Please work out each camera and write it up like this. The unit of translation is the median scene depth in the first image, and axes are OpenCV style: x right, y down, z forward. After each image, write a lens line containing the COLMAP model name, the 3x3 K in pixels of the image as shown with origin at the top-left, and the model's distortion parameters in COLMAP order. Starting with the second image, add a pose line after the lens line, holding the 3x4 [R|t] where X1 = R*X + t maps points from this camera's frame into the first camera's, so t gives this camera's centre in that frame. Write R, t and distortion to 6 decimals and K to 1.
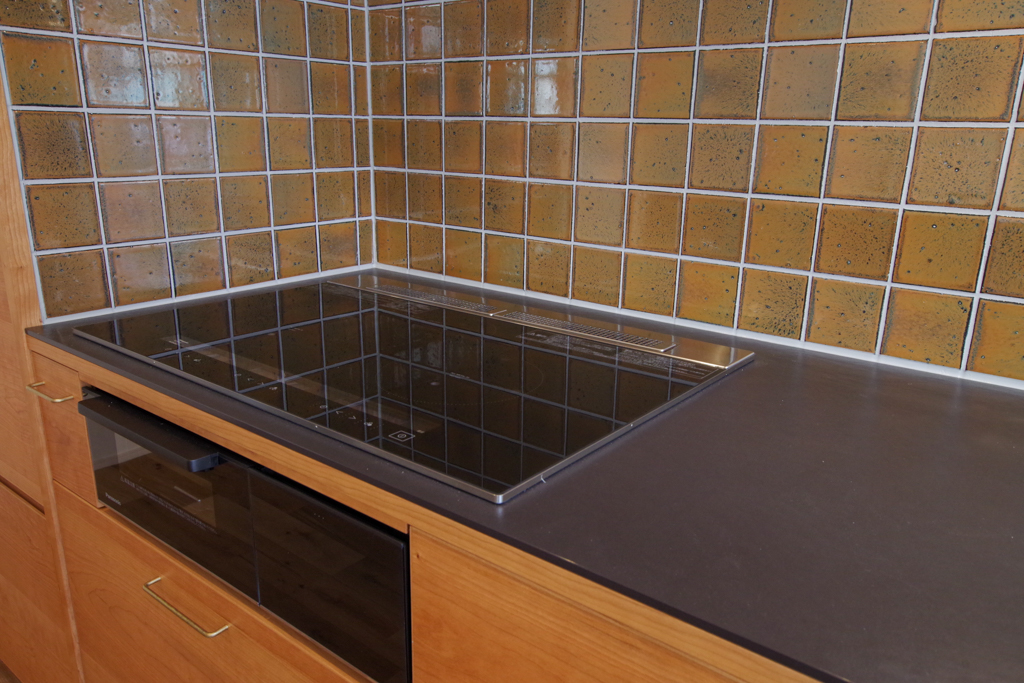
lens RADIAL K [[764.6, 0, 511.6], [0, 764.6, 348.1], [0, 0, 1]] dist [0.002266, 0.002690]
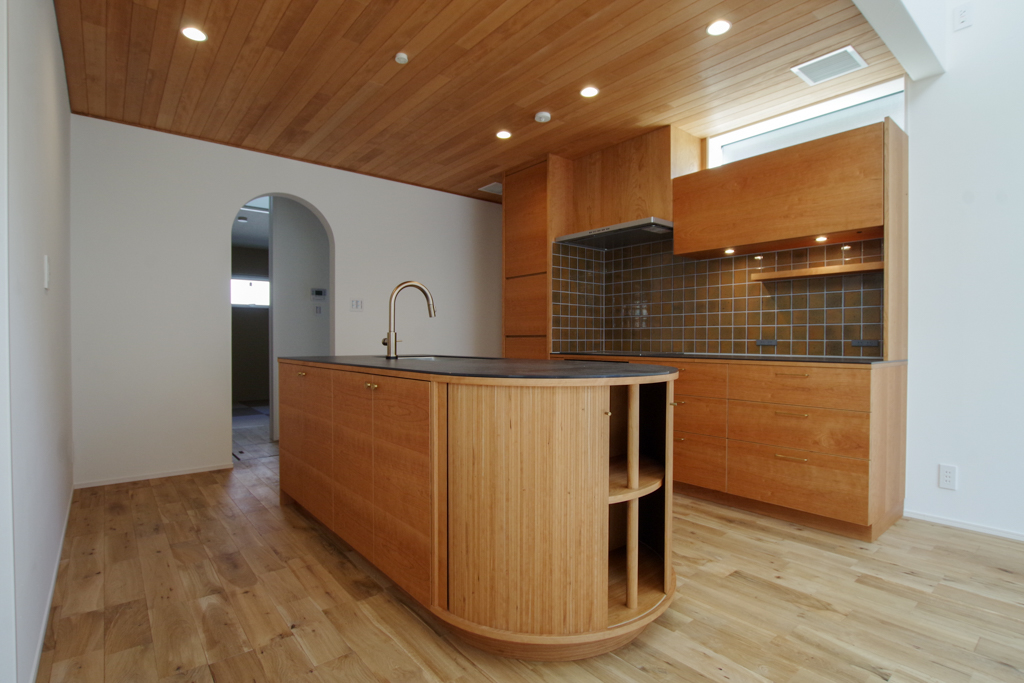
lens RADIAL K [[505.2, 0, 517.1], [0, 505.2, 347.0], [0, 0, 1]] dist [-0.024020, 0.001688]
pose [[0.979942, -0.014919, -0.198722, -0.120370], [-0.039312, 0.963127, -0.266161, 0.815942], [0.195365, 0.268635, 0.943222, -2.244027]]
